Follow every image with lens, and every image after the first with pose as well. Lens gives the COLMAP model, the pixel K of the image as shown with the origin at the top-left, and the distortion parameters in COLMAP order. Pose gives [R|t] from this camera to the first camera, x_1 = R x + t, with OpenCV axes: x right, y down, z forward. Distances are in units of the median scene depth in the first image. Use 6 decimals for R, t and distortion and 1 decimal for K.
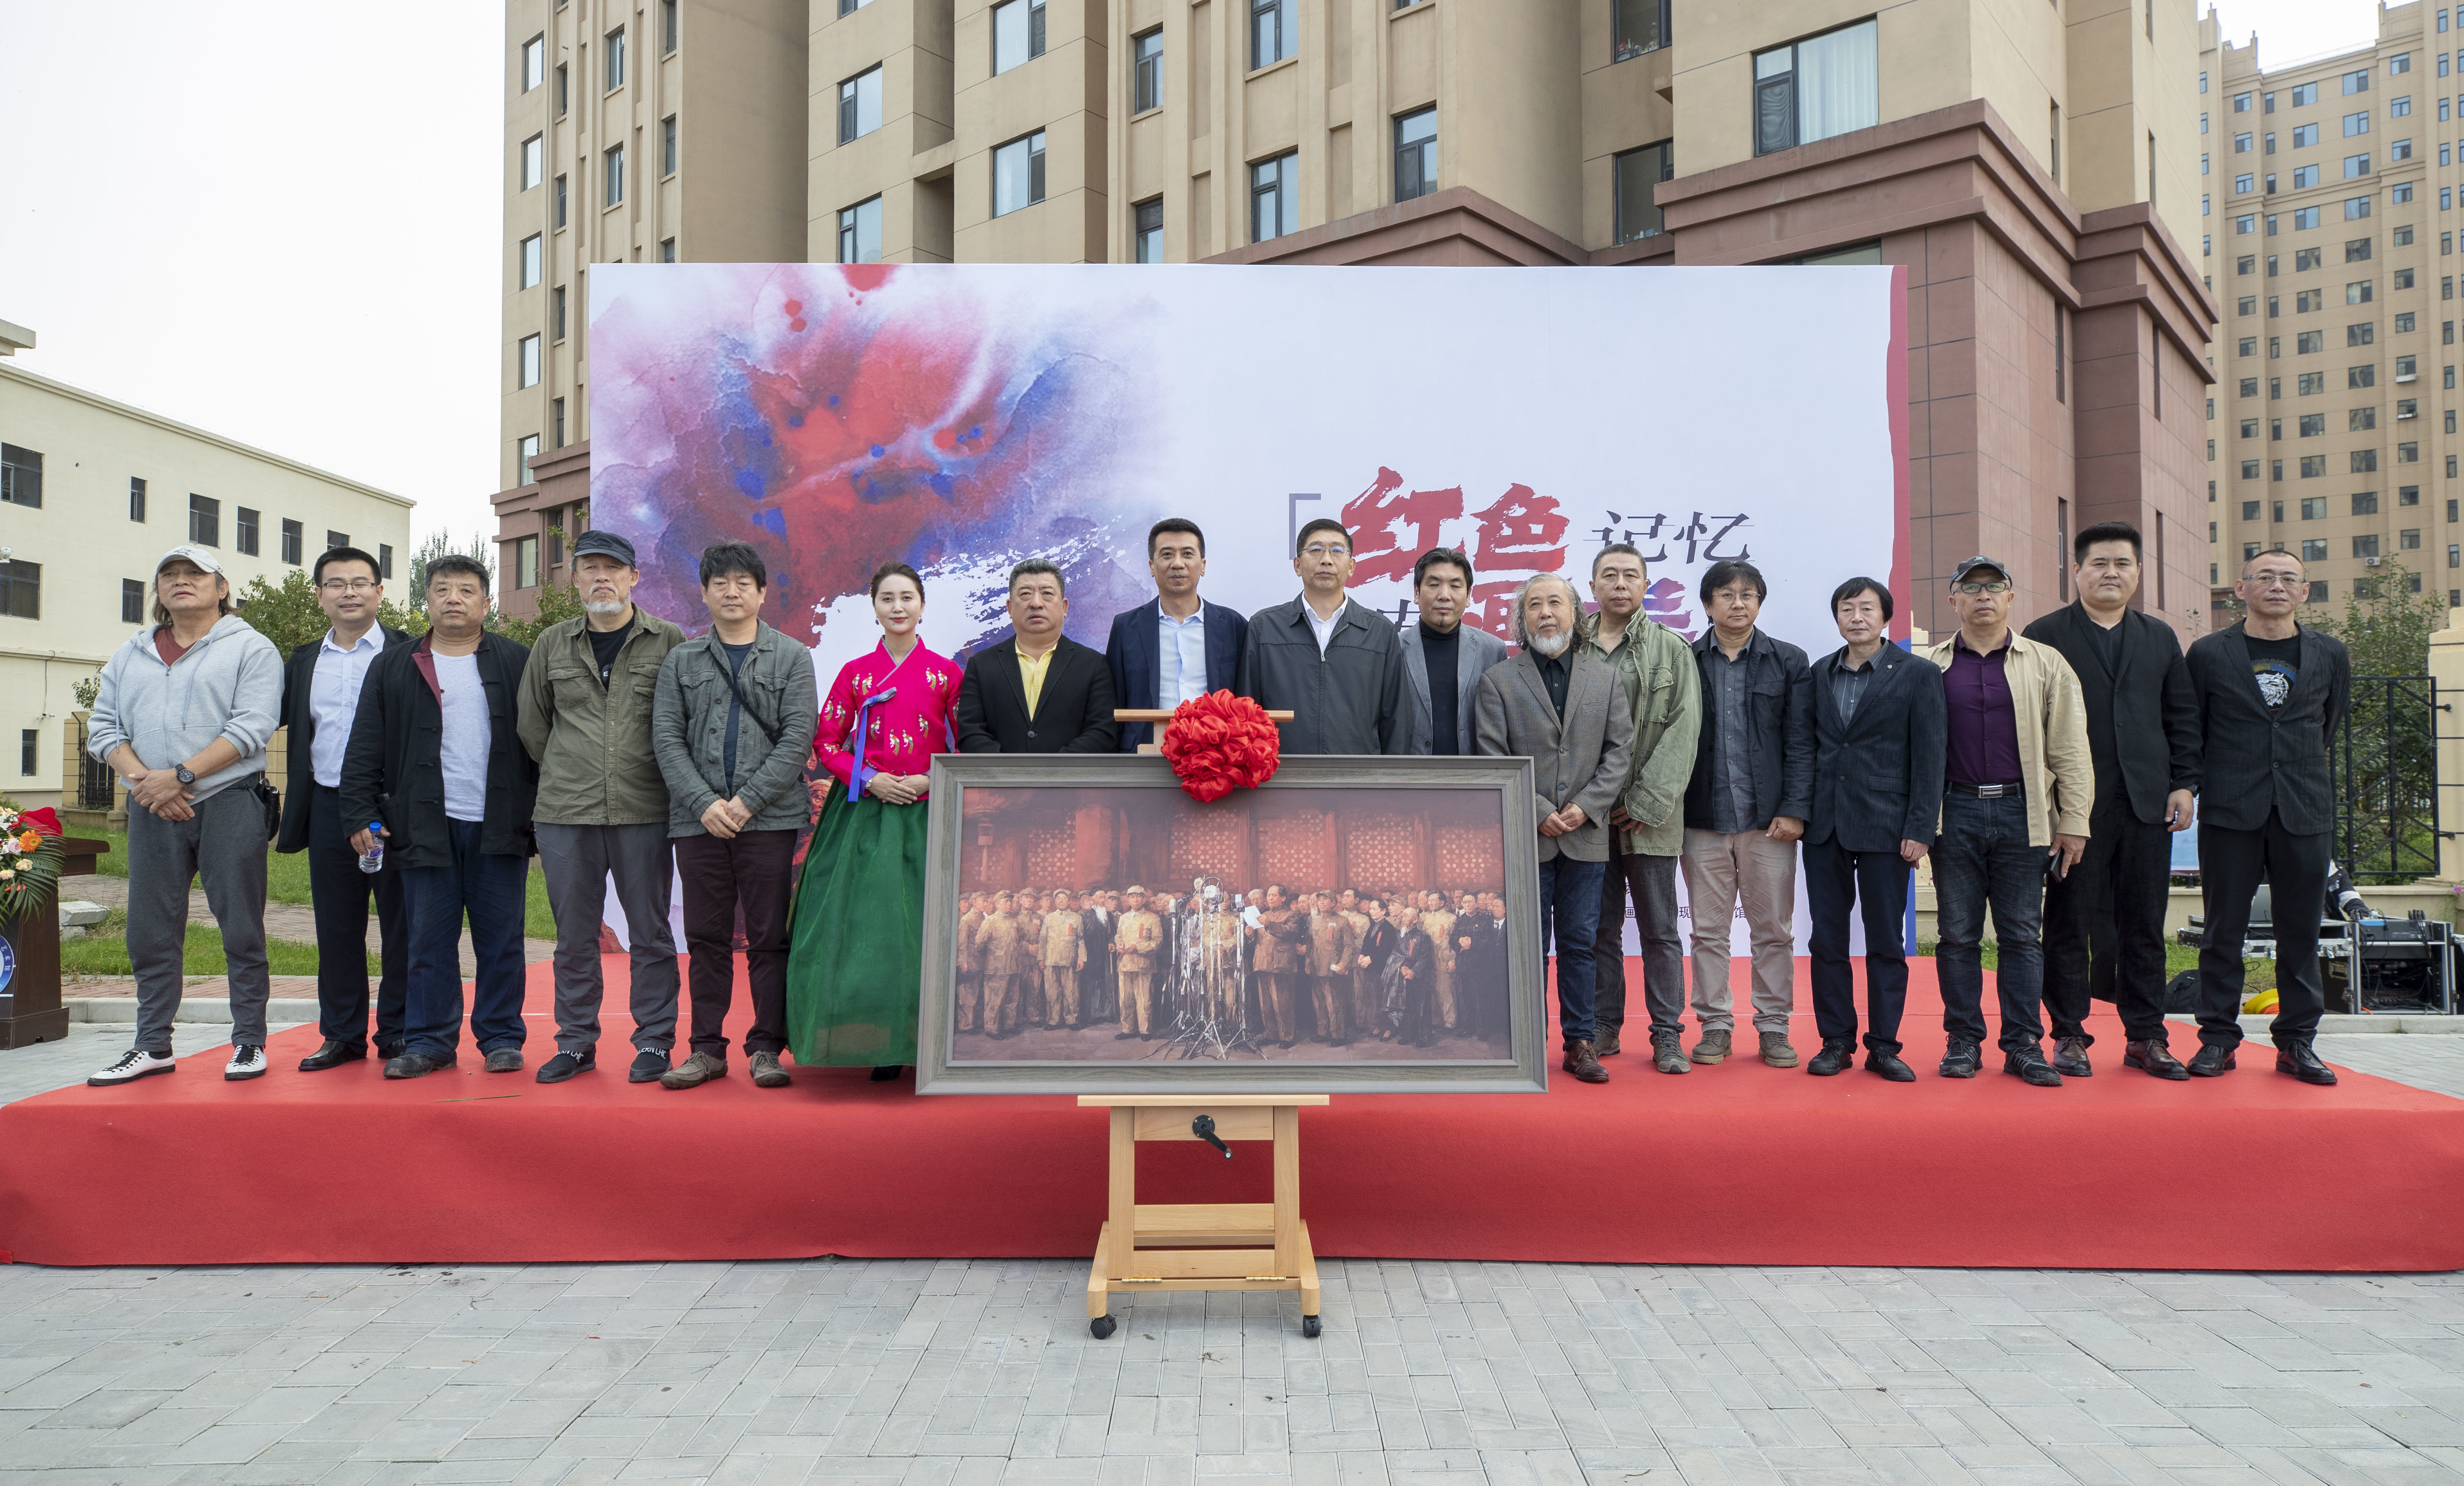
lens RADIAL K [[1746.8, 0, 1239.6], [0, 1746.8, 777.8], [0, 0, 1]] dist [0.003493, -0.002641]
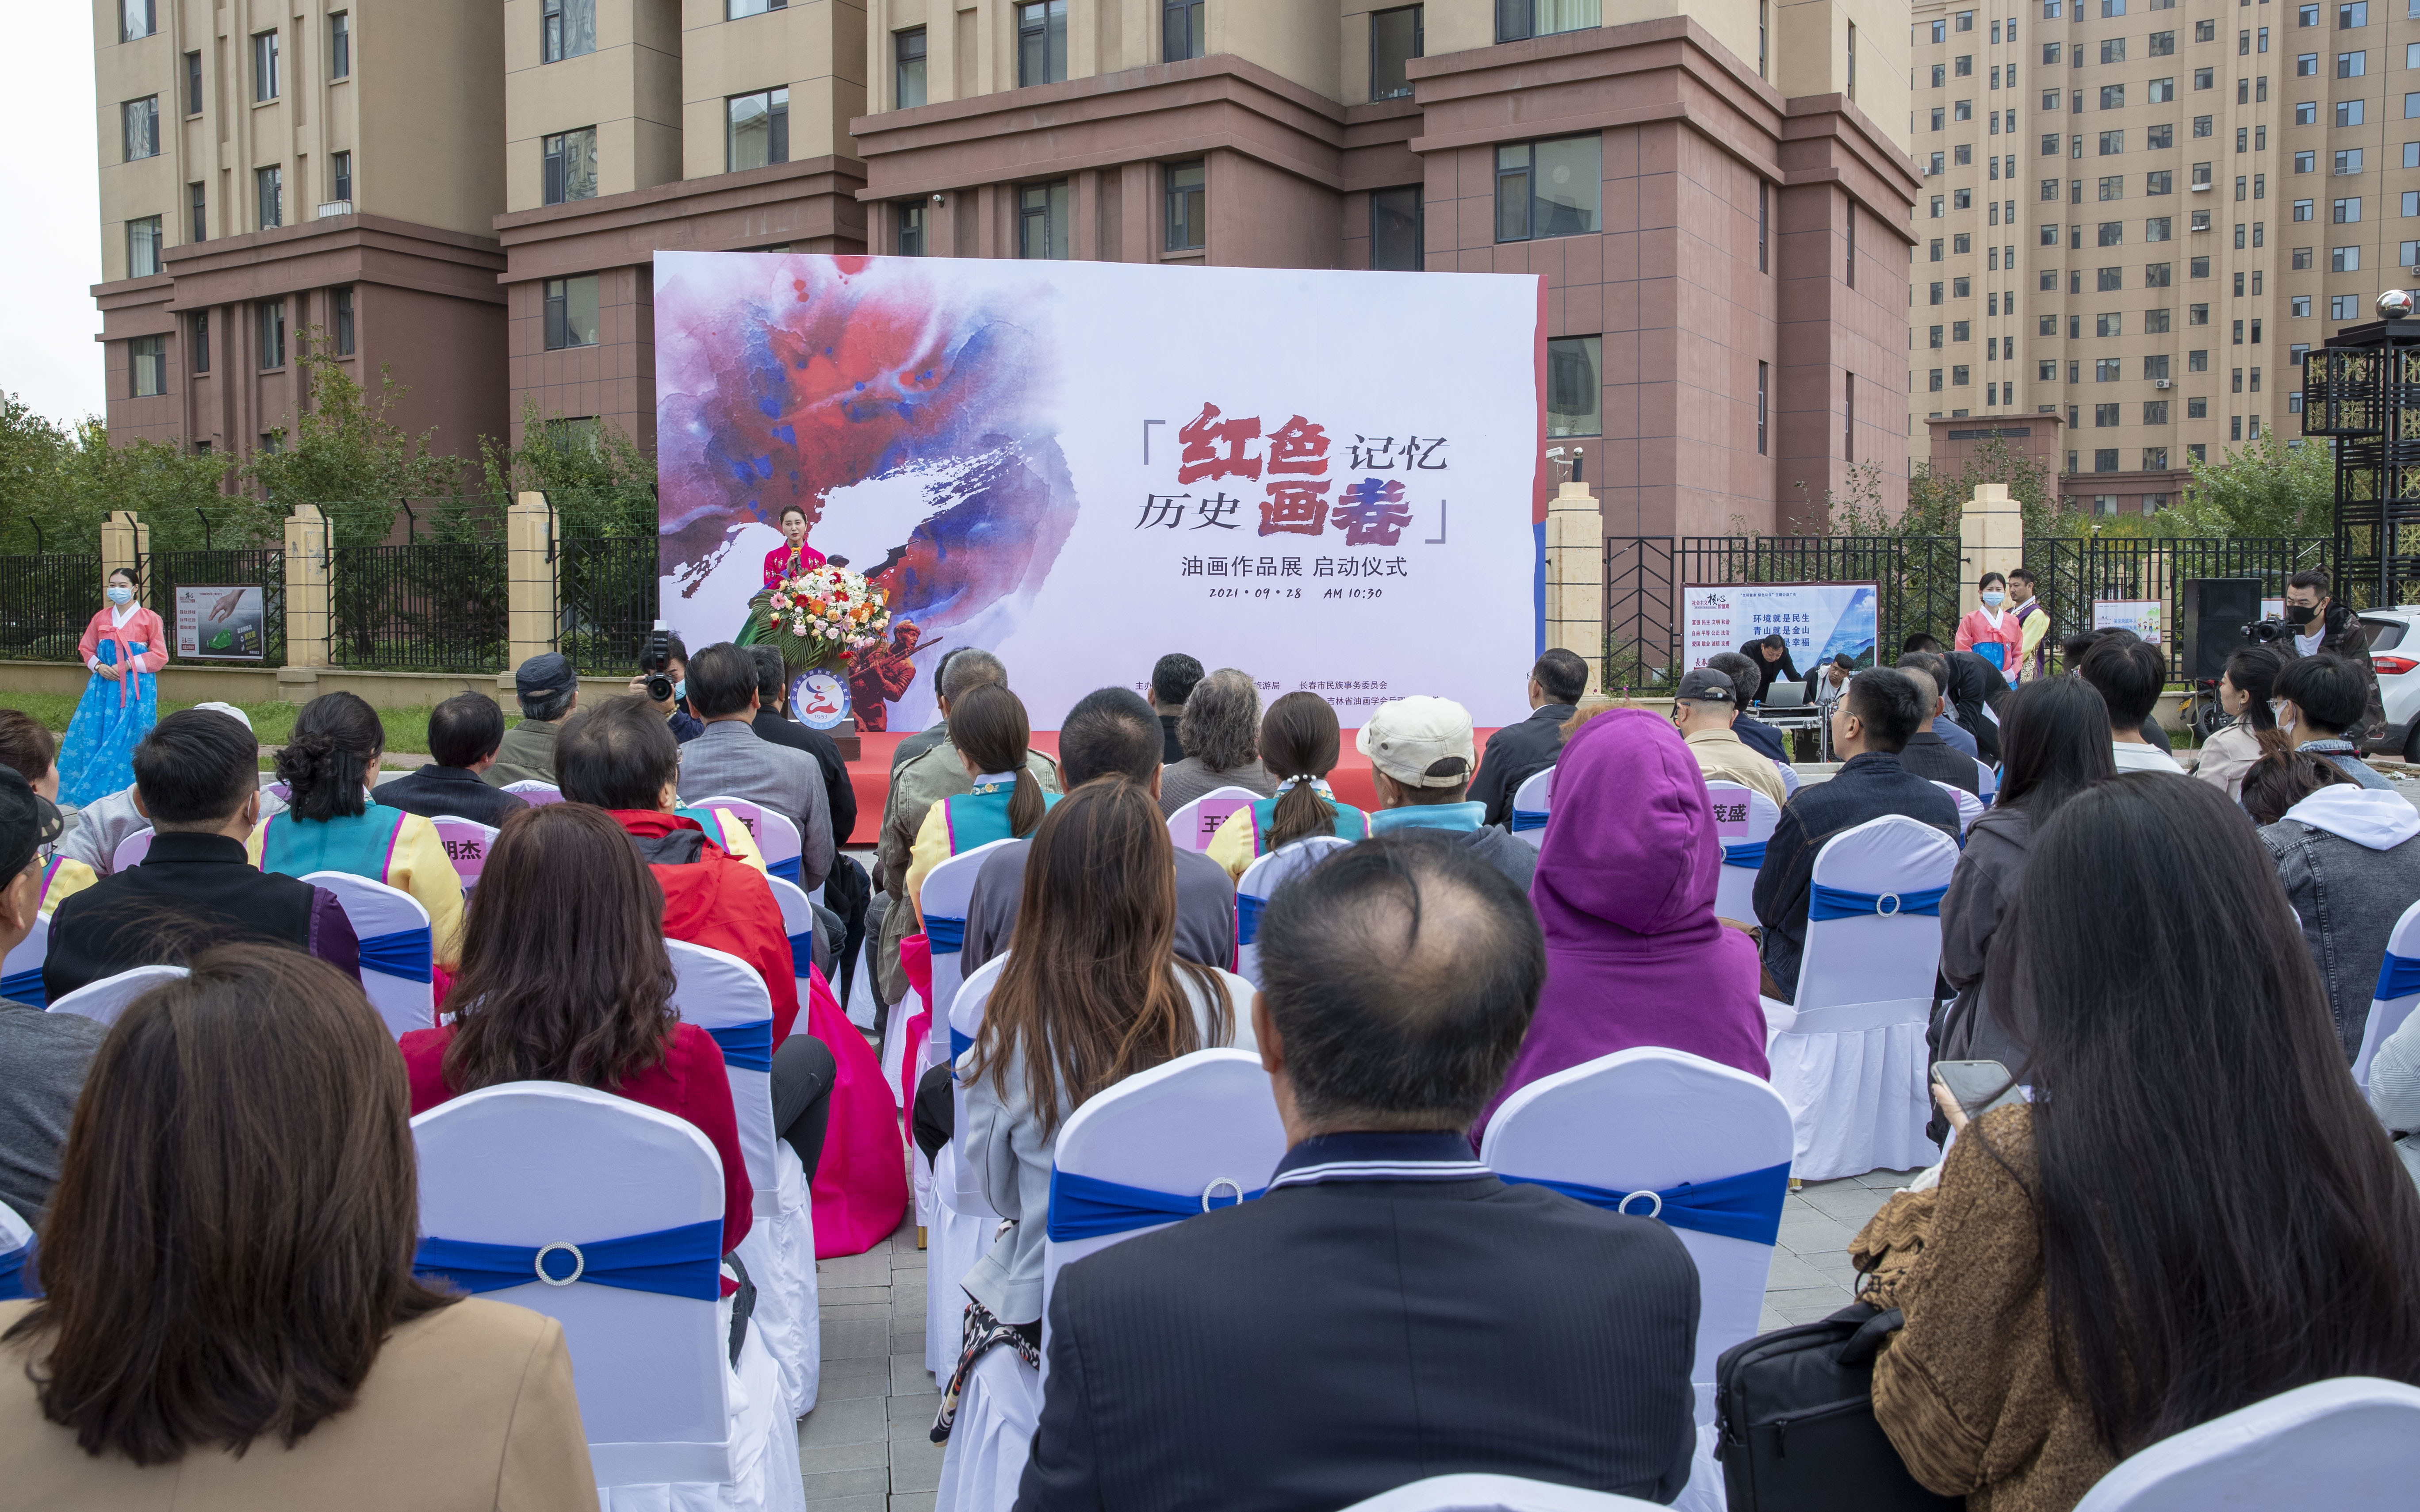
lens RADIAL K [[1938.2, 0, 1210.0], [0, 1938.2, 756.0], [0, 0, 1]] dist [-0.014229, -0.000306]
pose [[0.991847, -0.010374, 0.127010, -0.110986], [0.001048, 0.997311, 0.073274, 0.000953], [-0.127428, -0.072543, 0.989191, -0.565045]]
